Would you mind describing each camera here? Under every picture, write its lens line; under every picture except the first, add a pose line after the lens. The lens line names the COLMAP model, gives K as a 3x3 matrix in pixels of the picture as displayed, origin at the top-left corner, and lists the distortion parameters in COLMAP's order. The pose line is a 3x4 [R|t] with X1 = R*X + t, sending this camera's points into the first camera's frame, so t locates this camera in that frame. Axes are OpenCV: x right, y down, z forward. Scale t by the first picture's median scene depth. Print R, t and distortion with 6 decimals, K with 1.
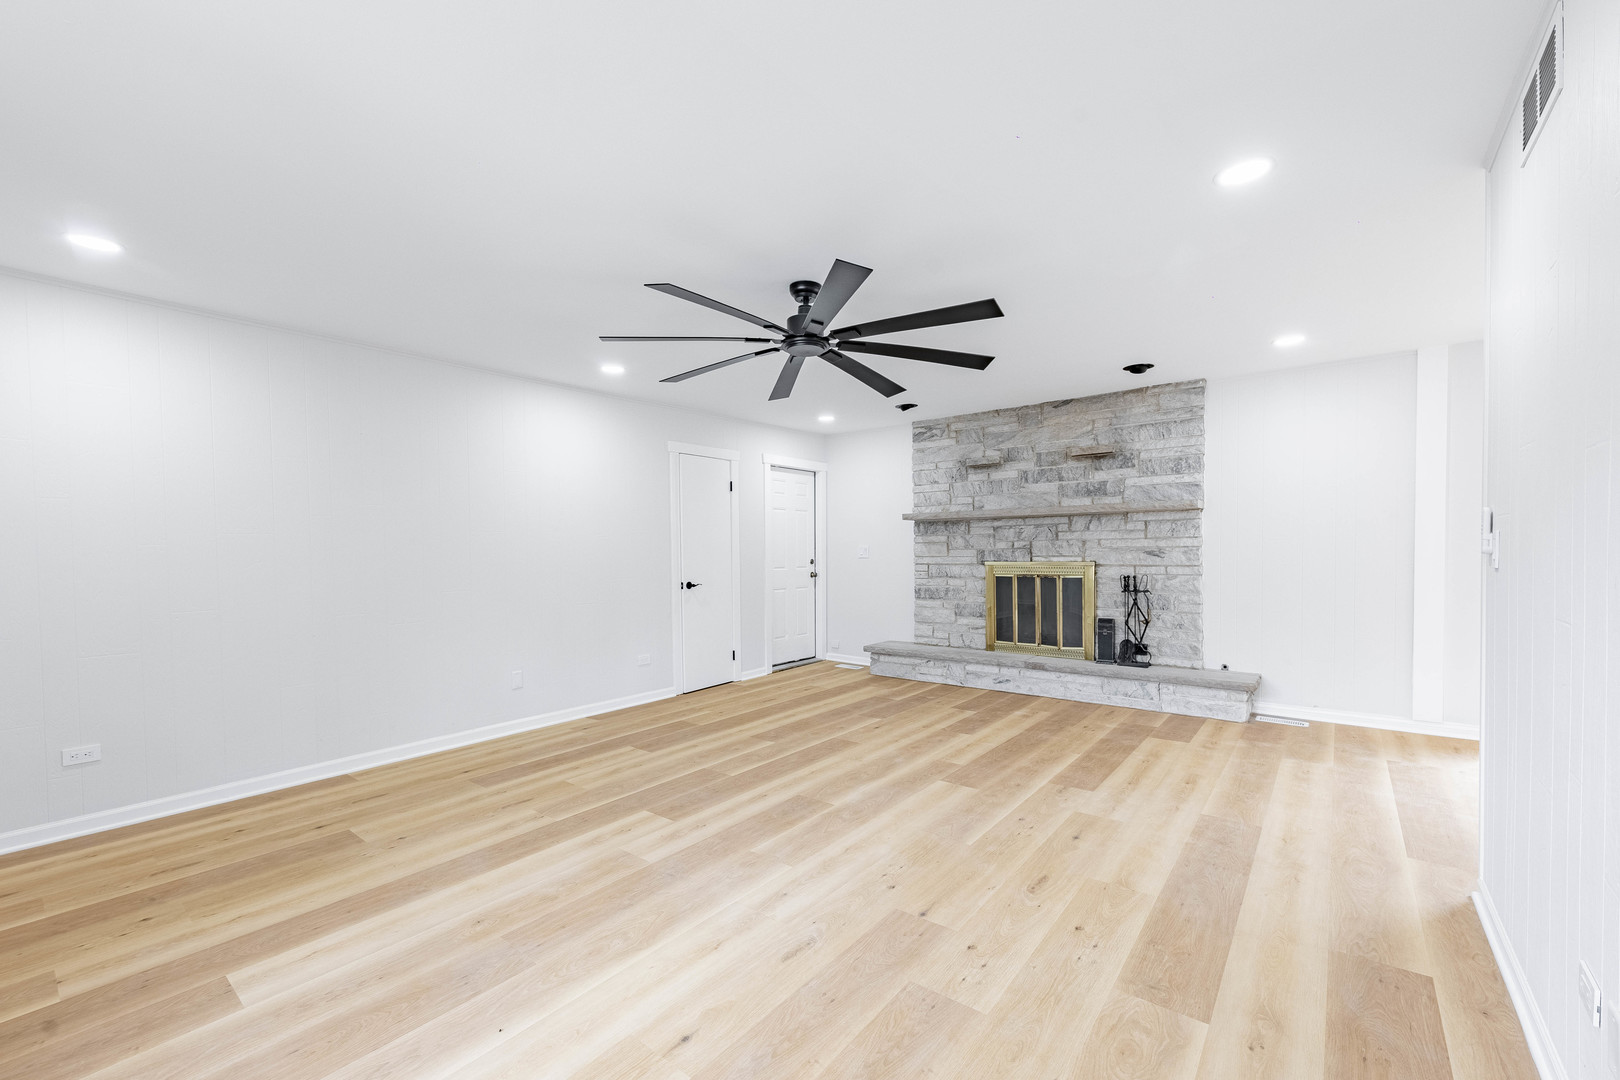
lens RADIAL K [[658.1, 0, 810.4], [0, 658.1, 565.8], [0, 0, 1]] dist [0.014568, -0.005340]
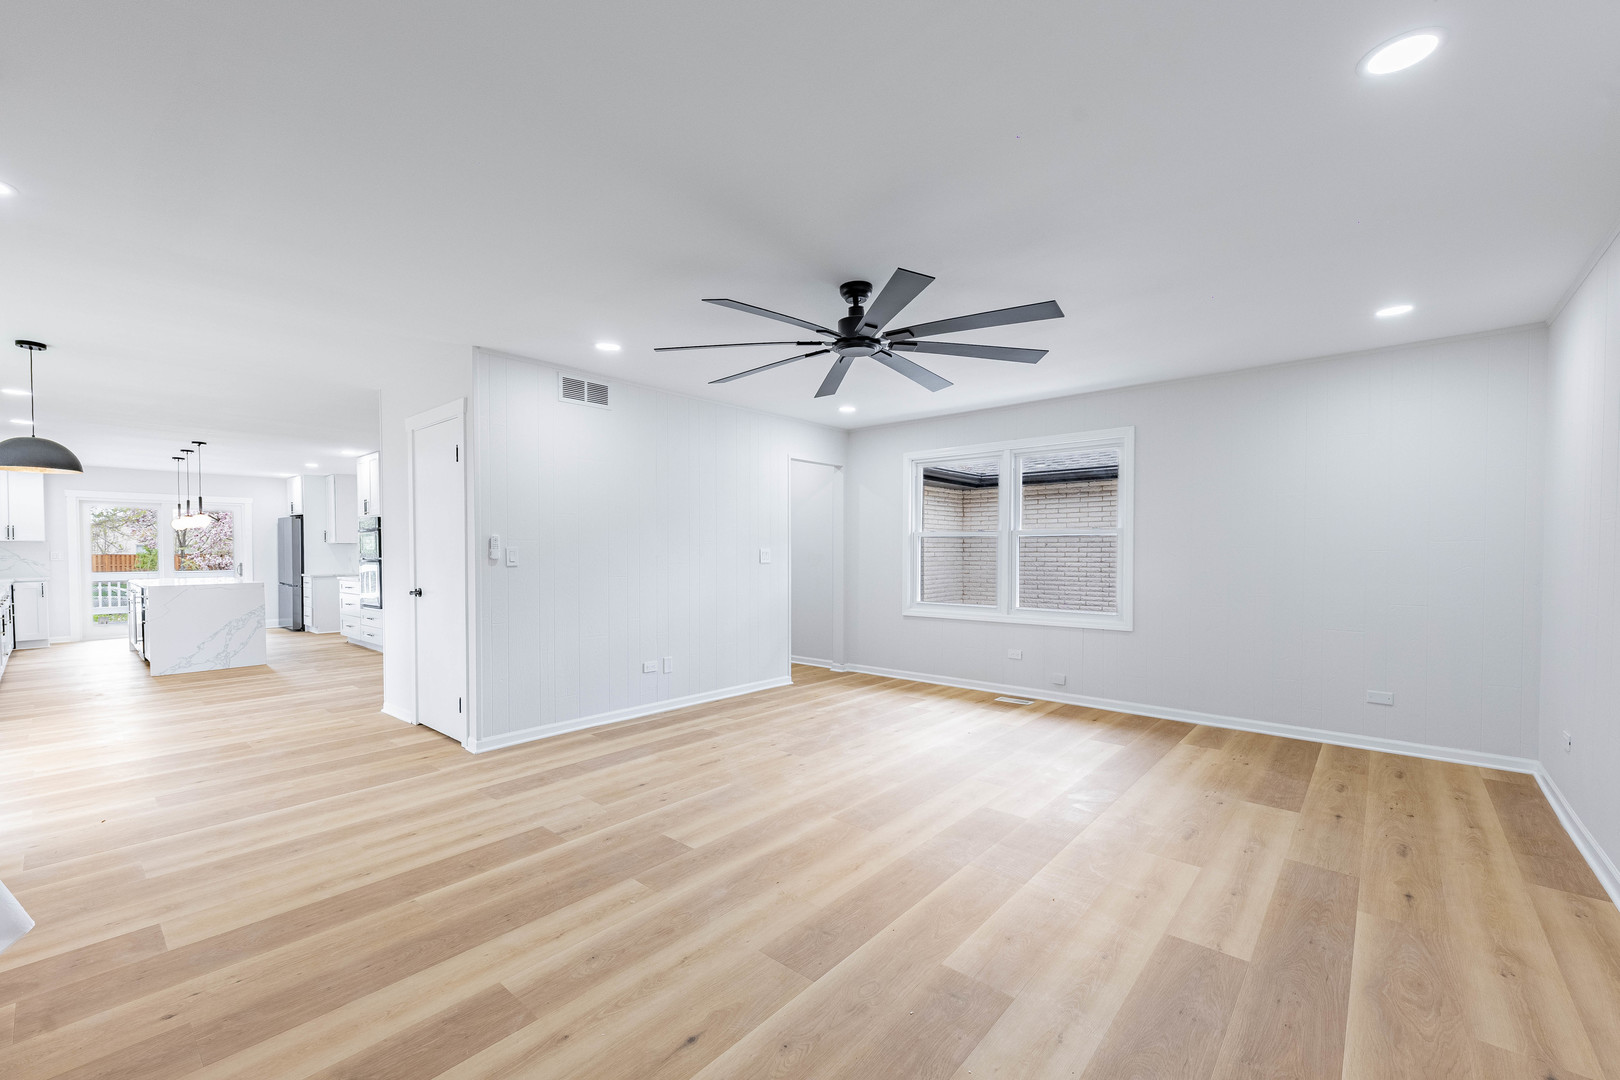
lens RADIAL K [[658.1, 0, 810.4], [0, 658.1, 565.8], [0, 0, 1]] dist [0.014568, -0.005340]
pose [[-0.998998, 0.013482, 0.042666, 0.015649], [0.015571, 0.998678, 0.048997, -0.037414], [-0.041949, 0.049613, -0.997887, 1.405232]]
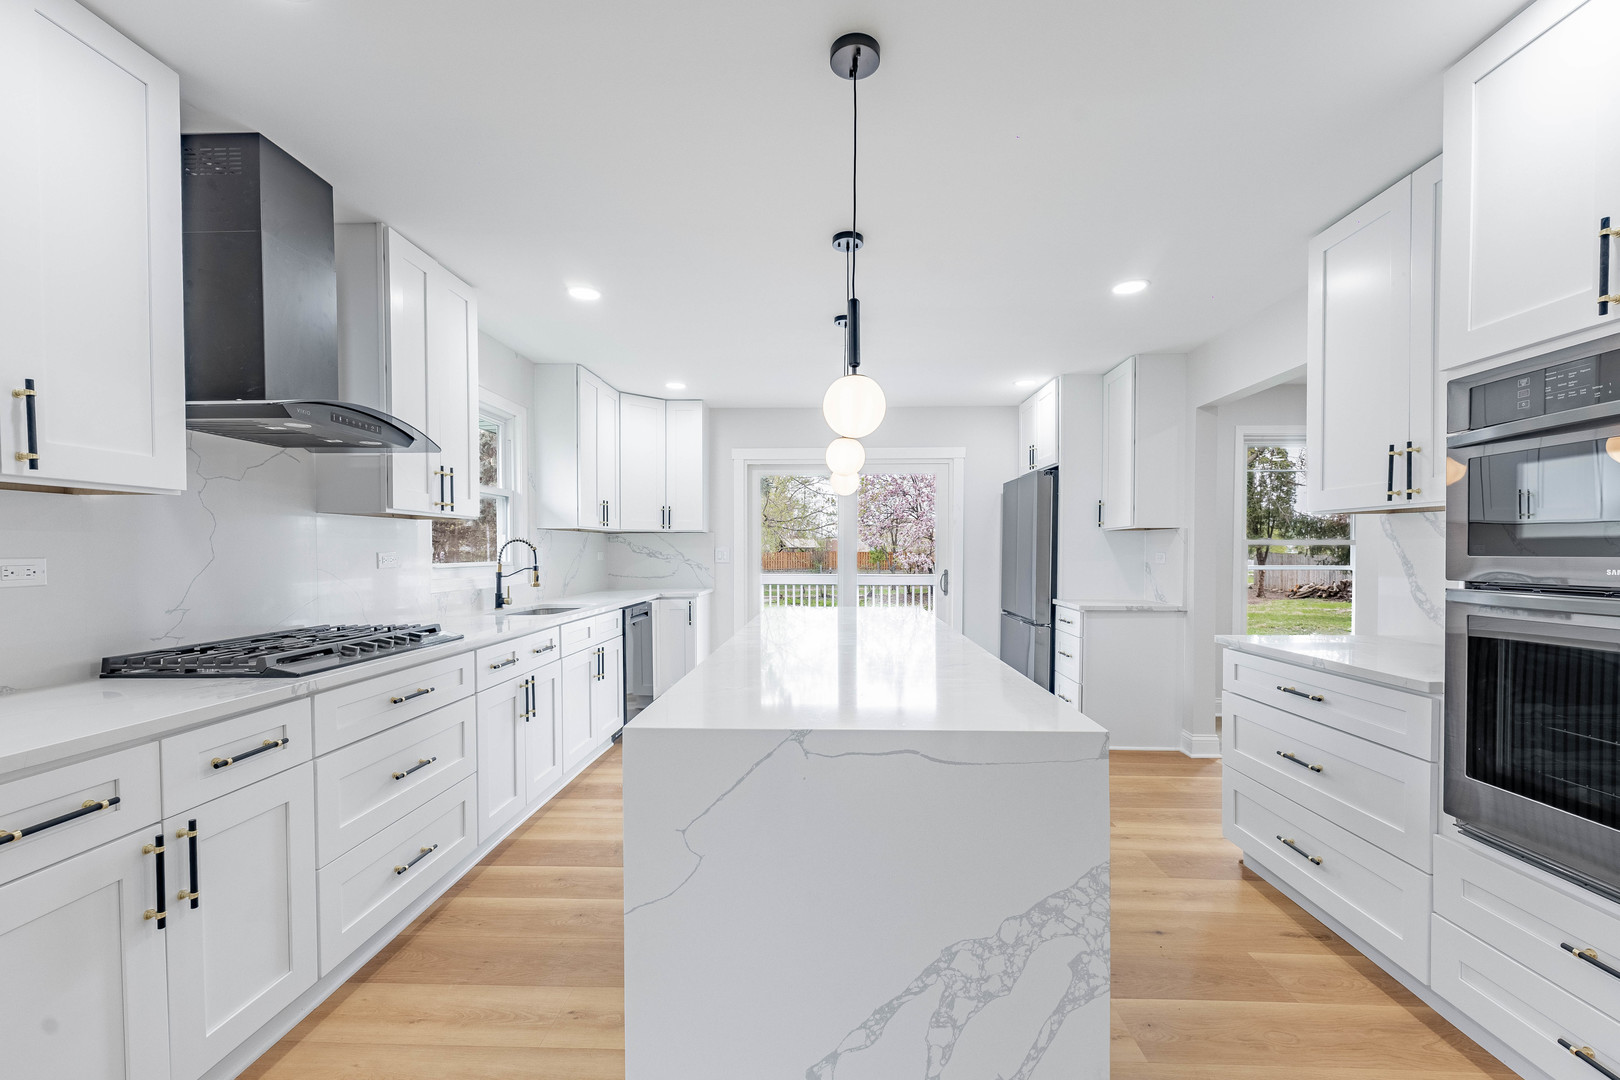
lens RADIAL K [[657.2, 0, 808.6], [0, 657.2, 564.9], [0, 0, 1]] dist [0.014011, -0.005470]
pose [[-0.594394, -0.006339, 0.804149, 1.323379], [0.028263, 0.999187, 0.028767, -0.016070], [-0.803677, 0.039826, -0.593731, 0.052137]]
